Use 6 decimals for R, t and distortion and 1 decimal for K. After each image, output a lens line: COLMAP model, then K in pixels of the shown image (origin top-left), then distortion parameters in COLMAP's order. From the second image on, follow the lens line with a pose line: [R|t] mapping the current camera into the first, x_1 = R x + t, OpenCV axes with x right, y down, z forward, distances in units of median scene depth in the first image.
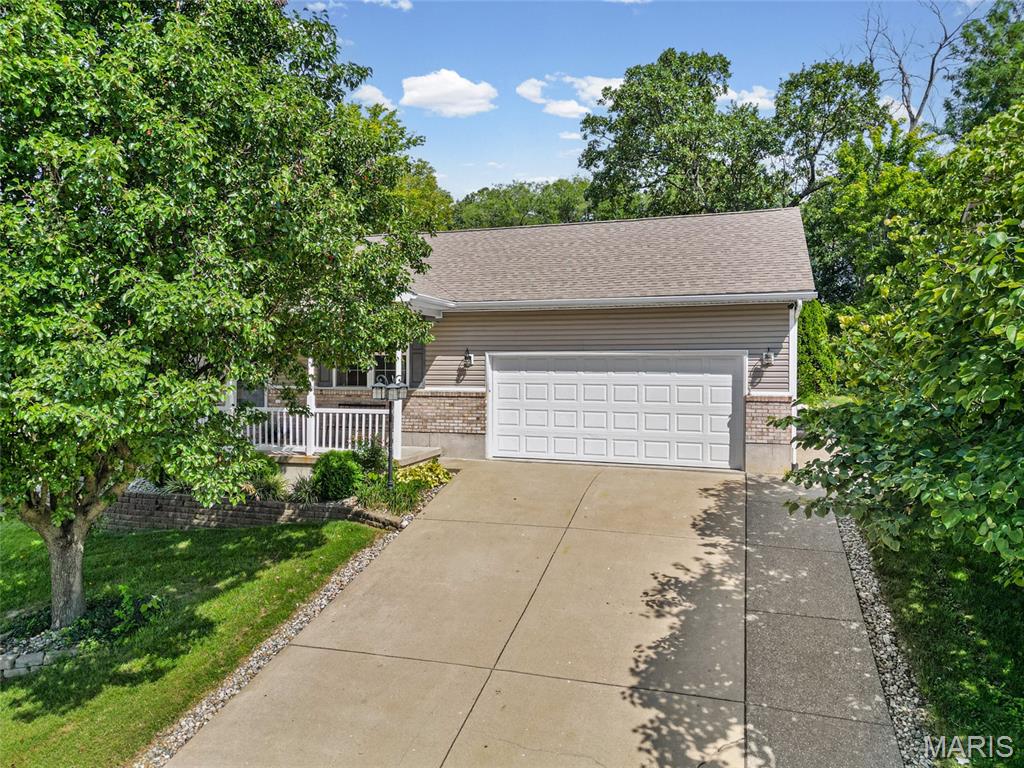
lens RADIAL K [[707.4, 0, 511.8], [0, 707.4, 373.9], [0, 0, 1]] dist [0.070013, -0.058337]
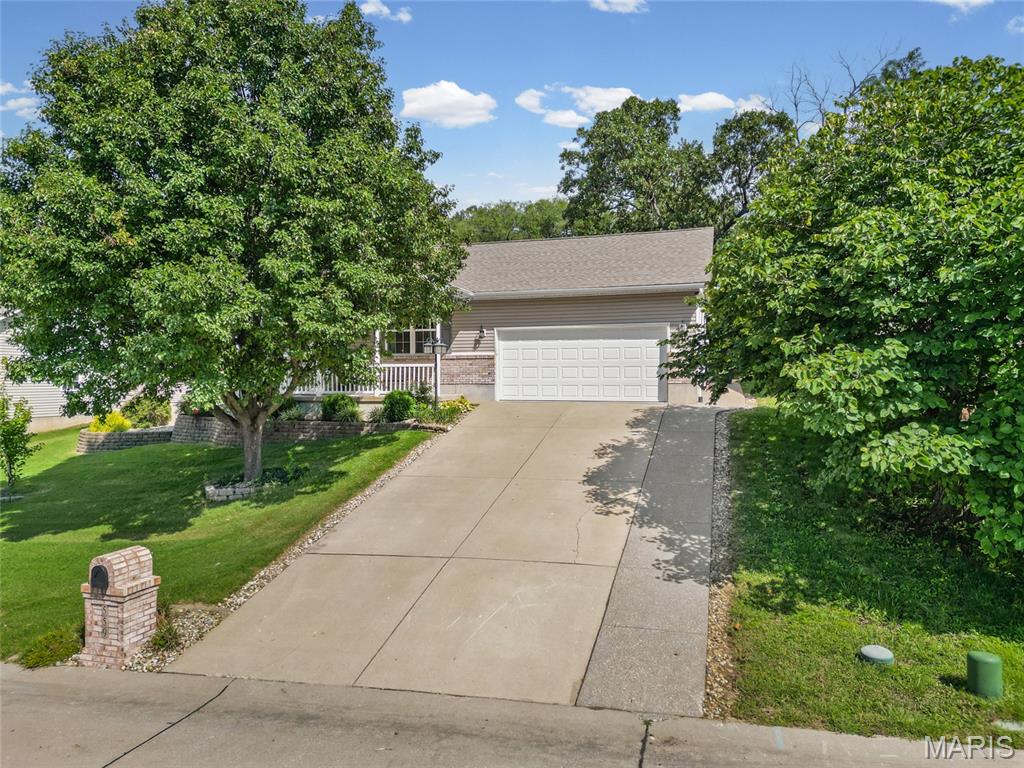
lens RADIAL K [[707.4, 0, 511.1], [0, 707.4, 393.8], [0, 0, 1]] dist [0.070013, -0.058337]
pose [[0.999645, -0.005541, 0.026078, -0.023441], [0.005362, 0.999962, 0.006915, 0.054648], [-0.026115, -0.006773, 0.999636, -0.259567]]
